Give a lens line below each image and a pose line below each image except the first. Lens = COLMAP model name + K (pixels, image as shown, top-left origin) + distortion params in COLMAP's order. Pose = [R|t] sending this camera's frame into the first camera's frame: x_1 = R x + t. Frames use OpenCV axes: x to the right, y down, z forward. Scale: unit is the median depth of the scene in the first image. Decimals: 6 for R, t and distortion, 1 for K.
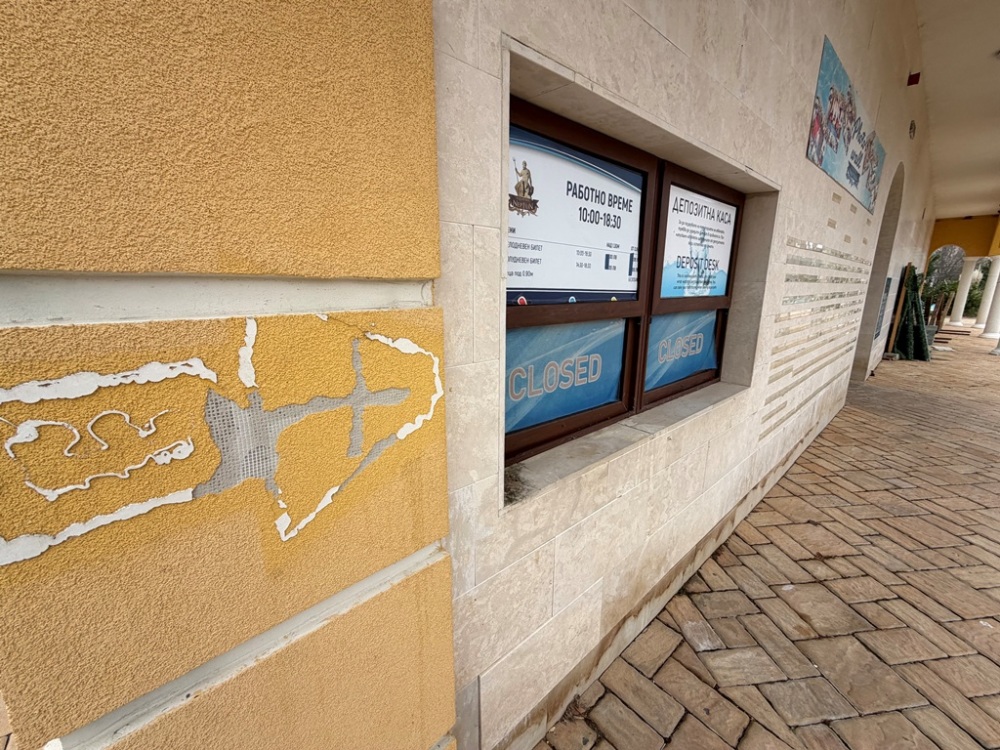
lens RADIAL K [[399.0, 0, 496.8], [0, 399.0, 379.4], [0, 0, 1]] dist [-0.000189, 0.000304]
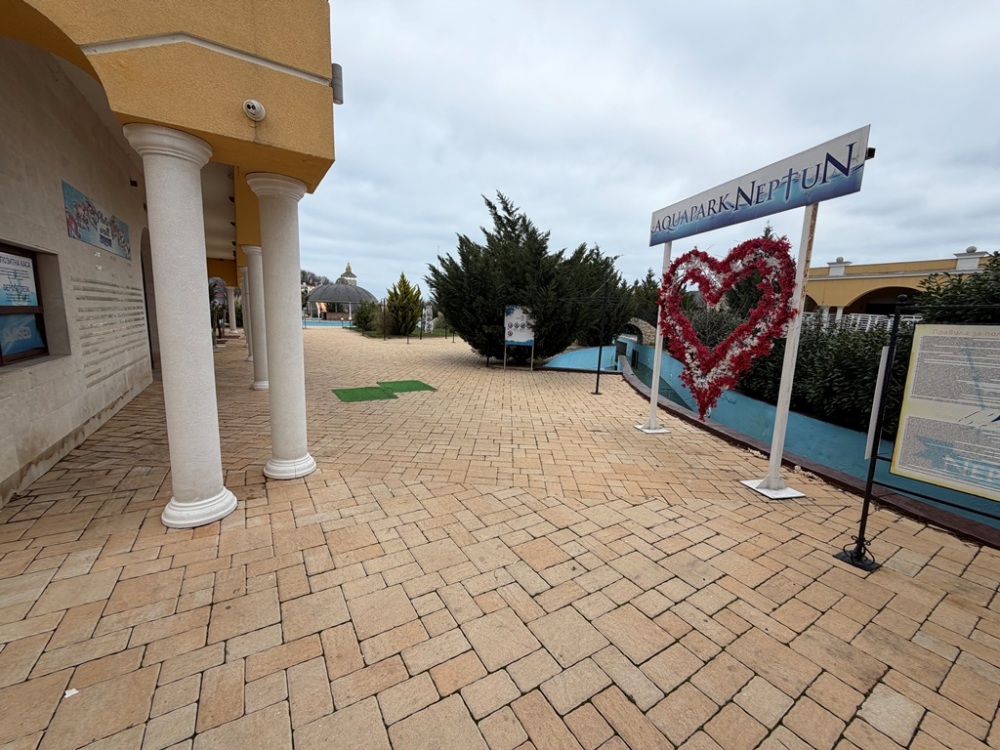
lens RADIAL K [[399.0, 0, 499.6], [0, 399.0, 378.7], [0, 0, 1]] dist [-0.000189, 0.000304]
pose [[0.170203, -0.147337, 0.974332, -0.880632], [0.189257, 0.975239, 0.114413, 0.299129], [-0.967064, 0.164926, 0.193874, -1.313651]]
